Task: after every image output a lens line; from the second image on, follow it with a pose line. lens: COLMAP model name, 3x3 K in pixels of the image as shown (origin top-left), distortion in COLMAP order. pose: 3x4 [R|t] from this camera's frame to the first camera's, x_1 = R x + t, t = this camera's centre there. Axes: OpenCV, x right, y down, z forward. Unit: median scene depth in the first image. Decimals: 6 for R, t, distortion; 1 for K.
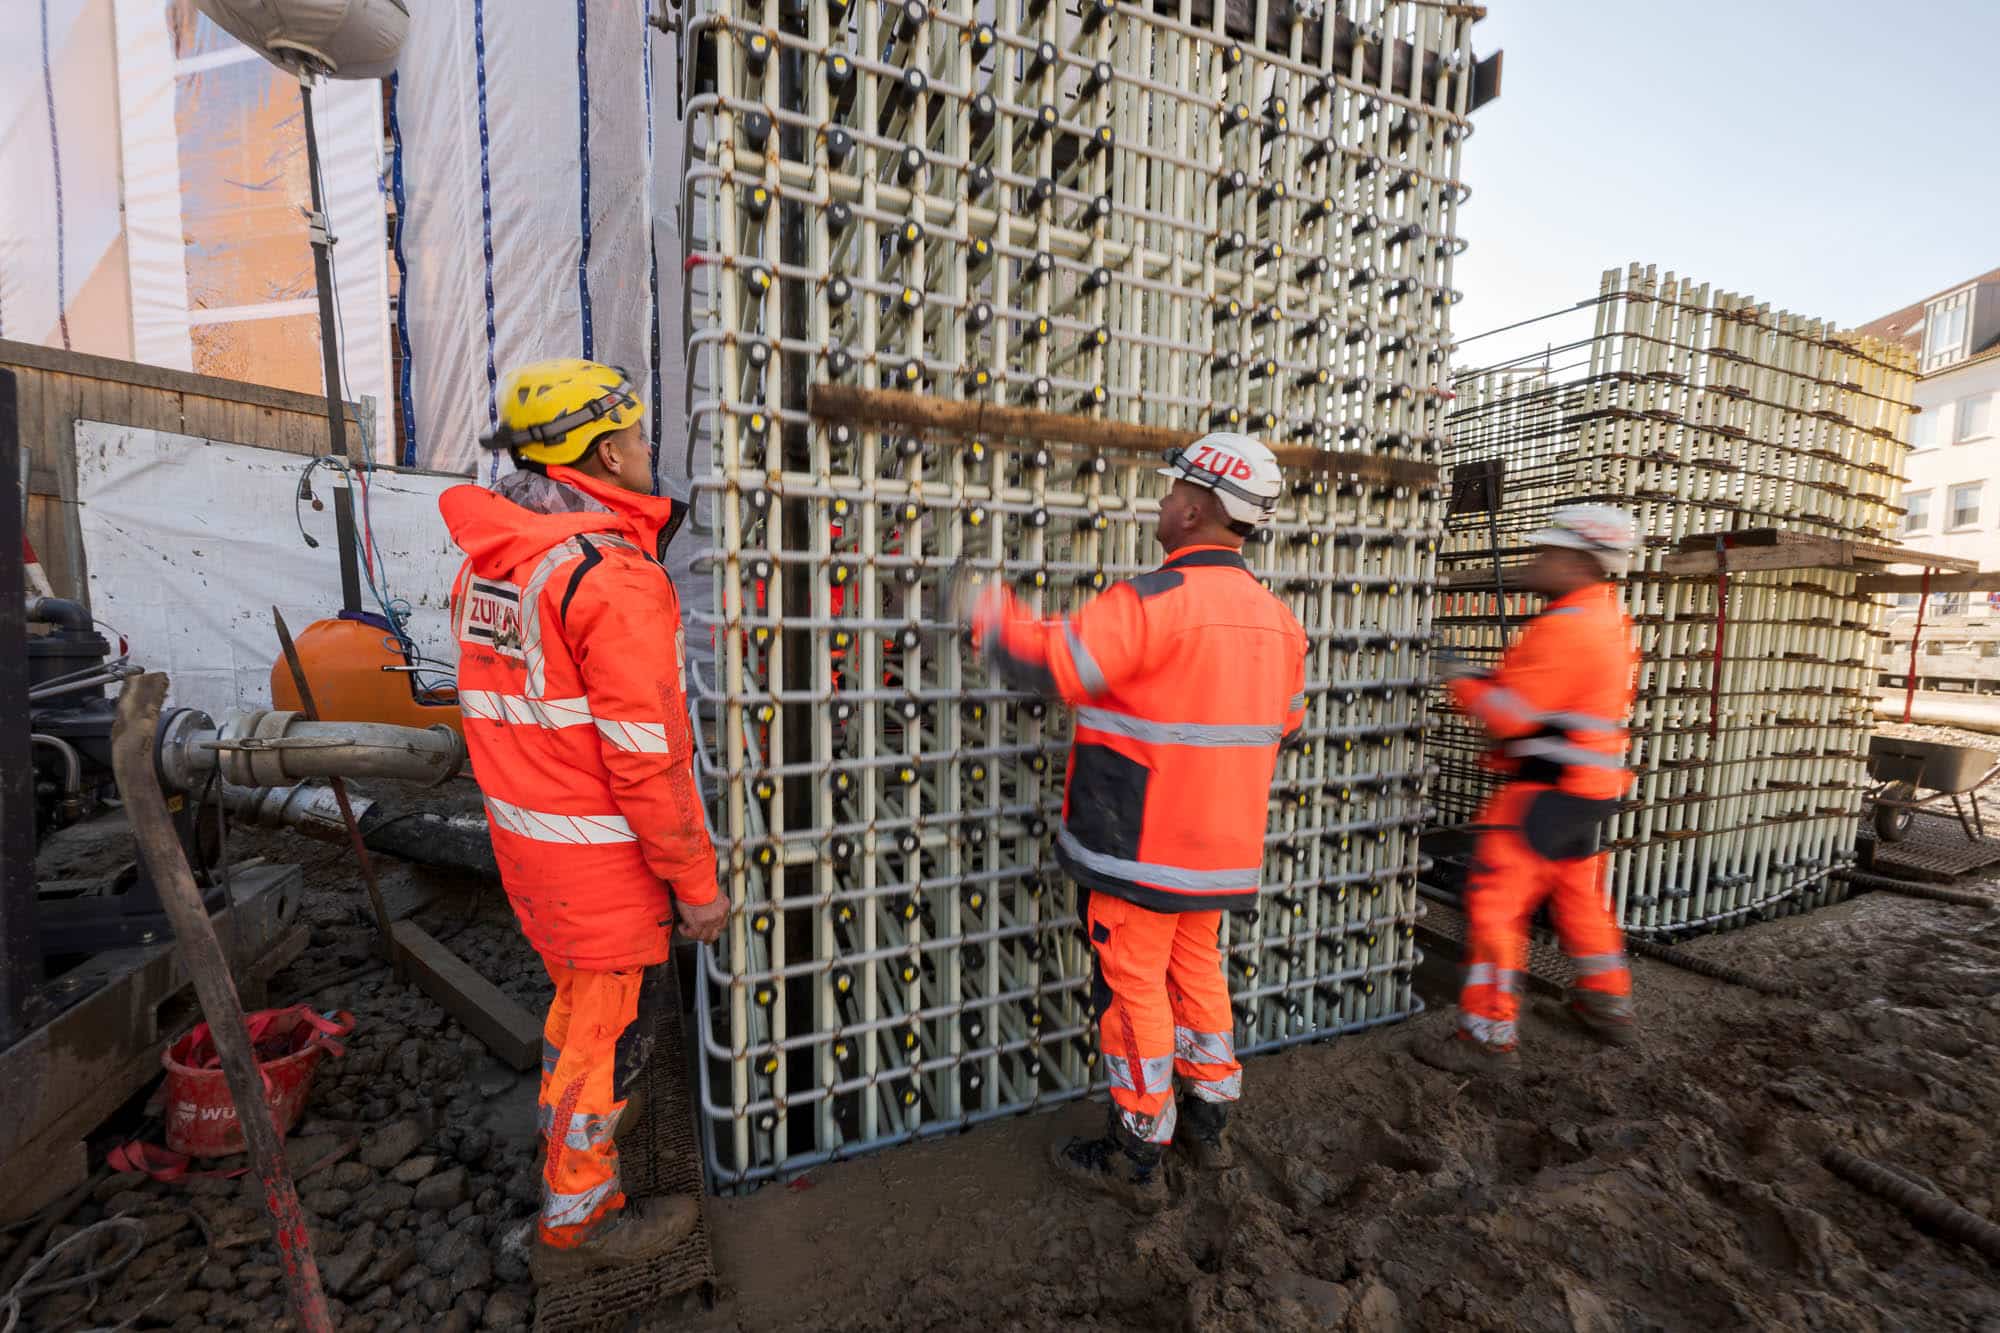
lens RADIAL K [[799.0, 0, 1000.0], [0, 799.0, 666.5], [0, 0, 1]] dist [0.000285, 0.000084]
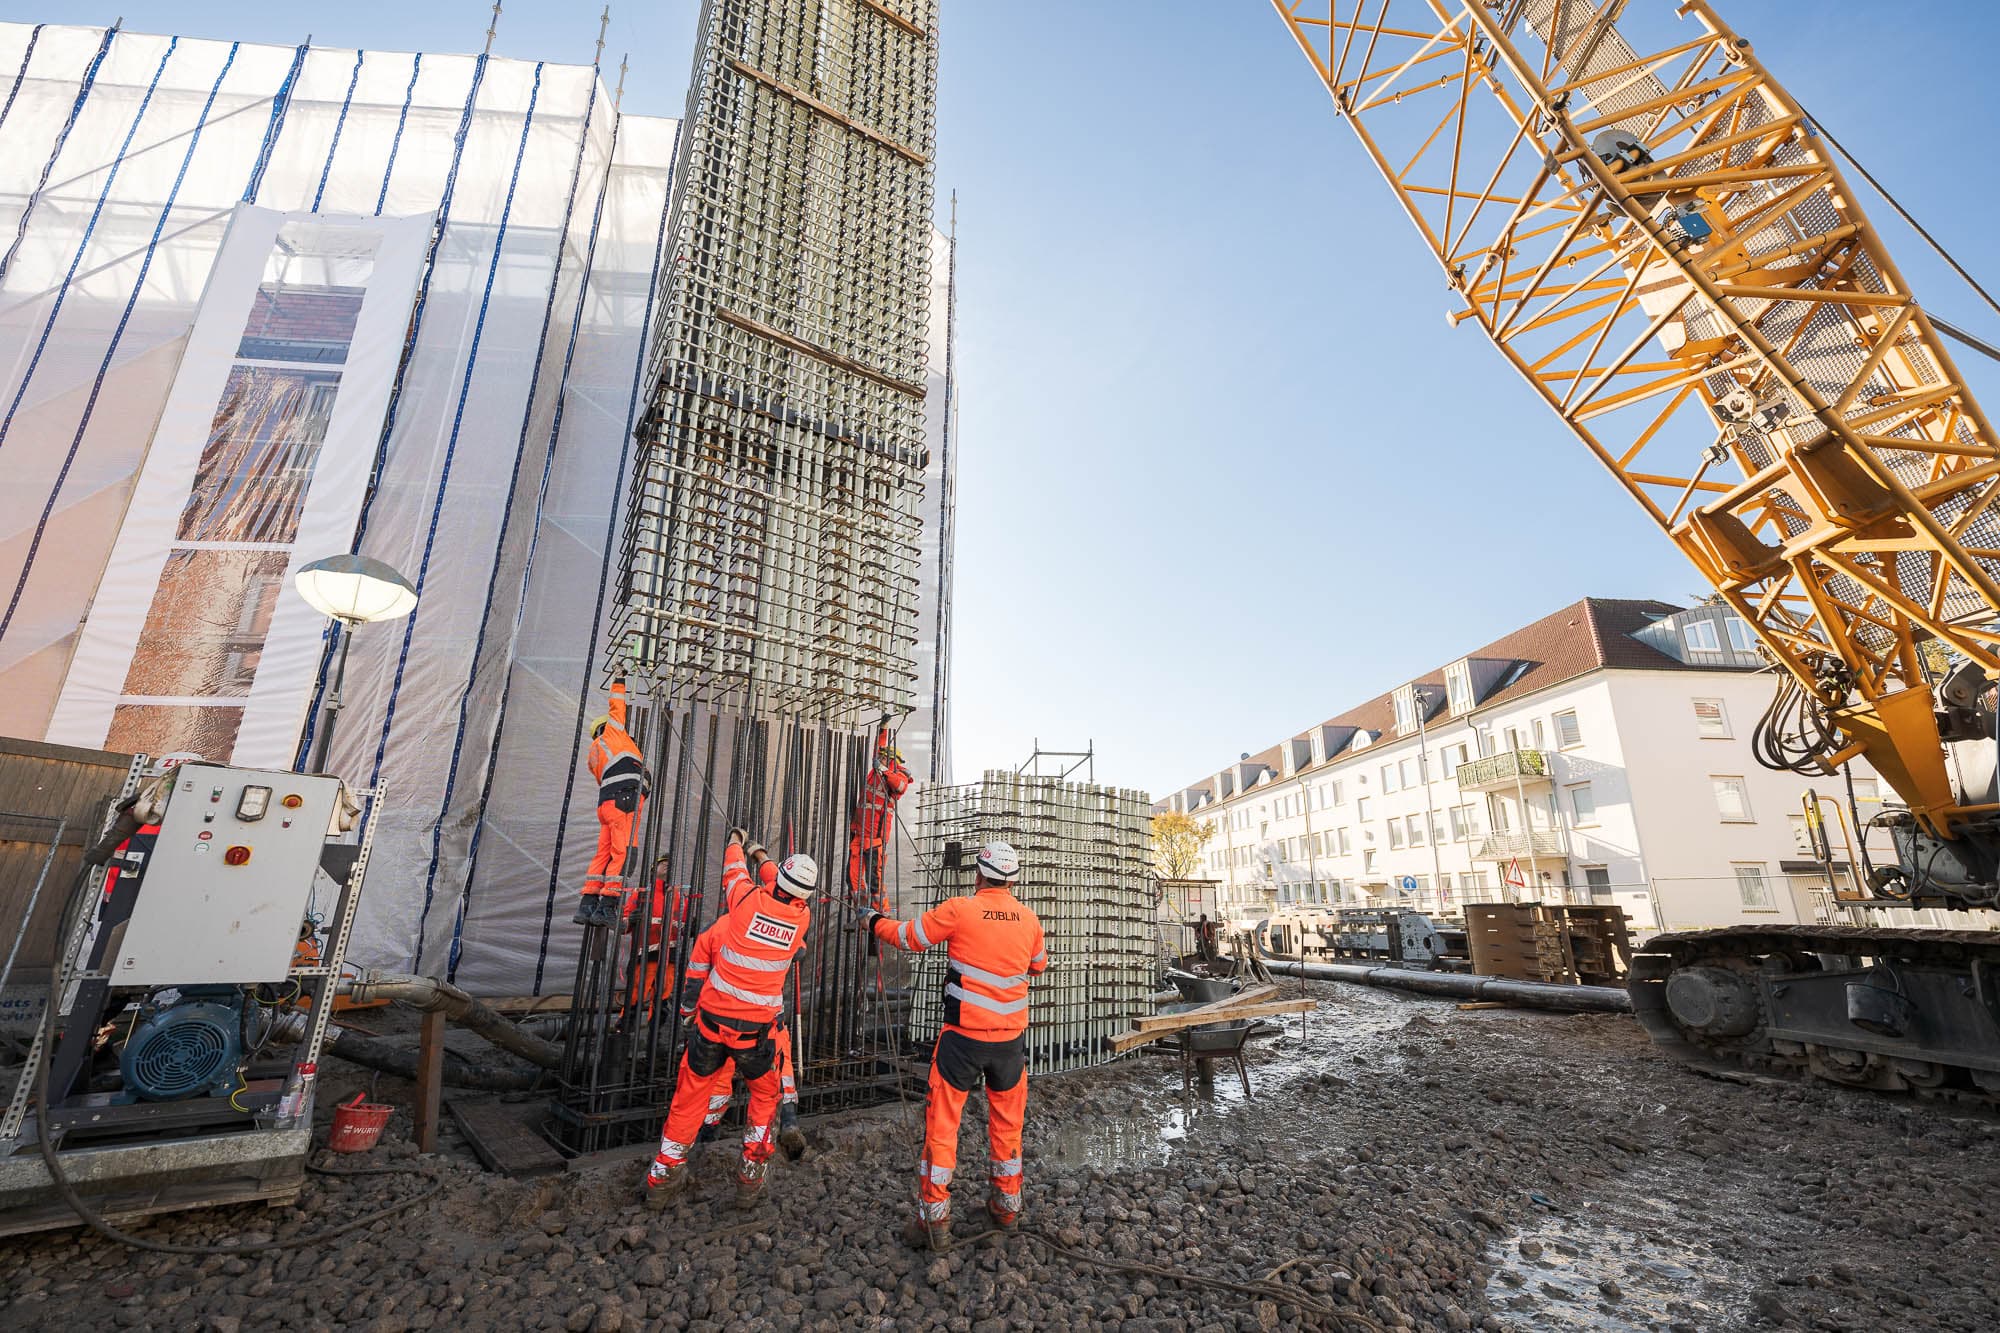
lens RADIAL K [[799.0, 0, 1000.0], [0, 799.0, 666.5], [0, 0, 1]] dist [0.000285, 0.000084]
pose [[0.955918, 0.077167, 0.283313, 0.067746], [0.027473, 0.937114, -0.347942, 0.049519], [-0.292346, 0.340387, 0.893684, -1.044228]]
